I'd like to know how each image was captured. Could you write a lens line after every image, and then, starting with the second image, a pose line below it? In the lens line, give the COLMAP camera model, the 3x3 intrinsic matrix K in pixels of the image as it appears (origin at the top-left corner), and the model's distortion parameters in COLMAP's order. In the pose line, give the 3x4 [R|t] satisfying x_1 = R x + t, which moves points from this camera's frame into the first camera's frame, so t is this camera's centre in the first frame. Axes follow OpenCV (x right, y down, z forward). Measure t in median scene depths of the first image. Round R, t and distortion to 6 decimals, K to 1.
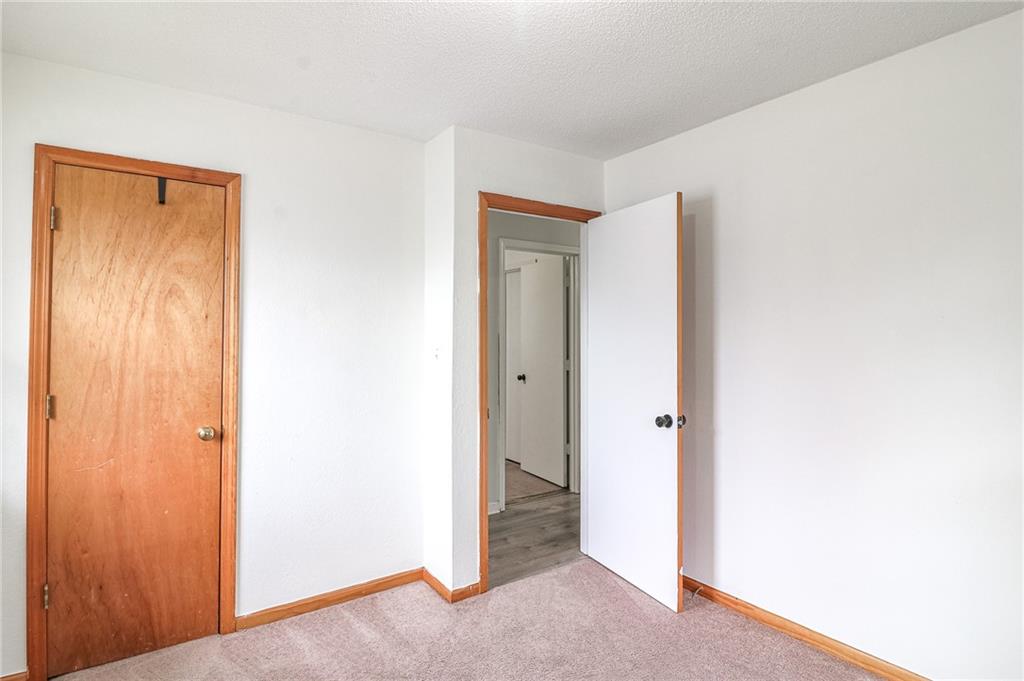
lens RADIAL K [[527.1, 0, 517.0], [0, 527.1, 334.6], [0, 0, 1]] dist [-0.012209, -0.005791]
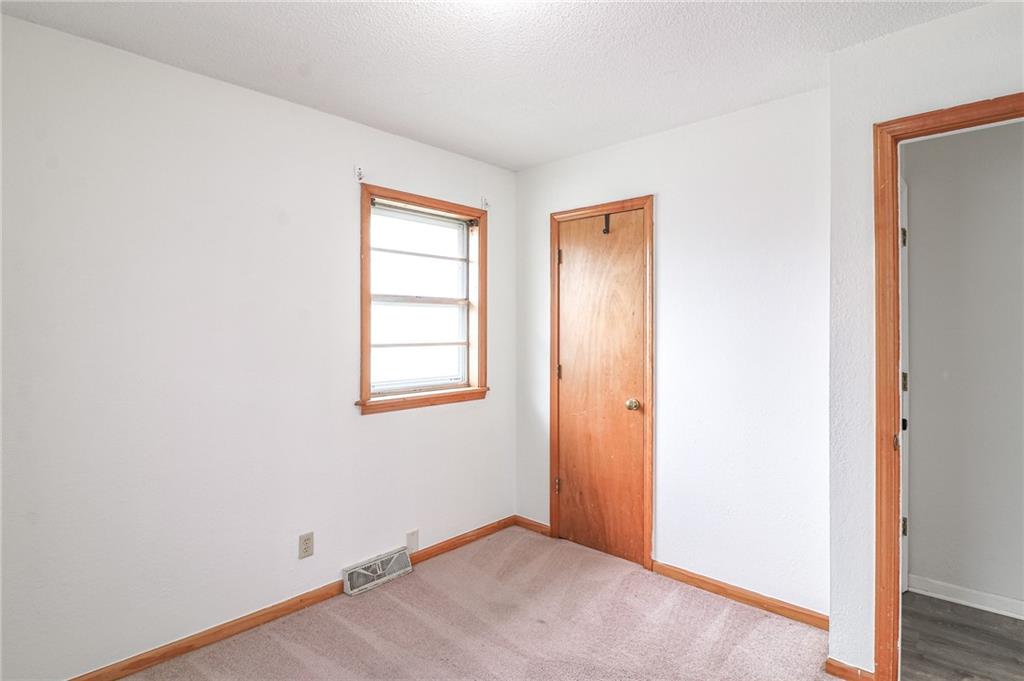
lens RADIAL K [[527.1, 0, 517.7], [0, 527.1, 334.6], [0, 0, 1]] dist [-0.012209, -0.005791]
pose [[0.211547, 0.012576, -0.977287, 0.629213], [0.000261, 0.999916, 0.012924, 0.000695], [0.977368, -0.002989, 0.211526, 0.467610]]
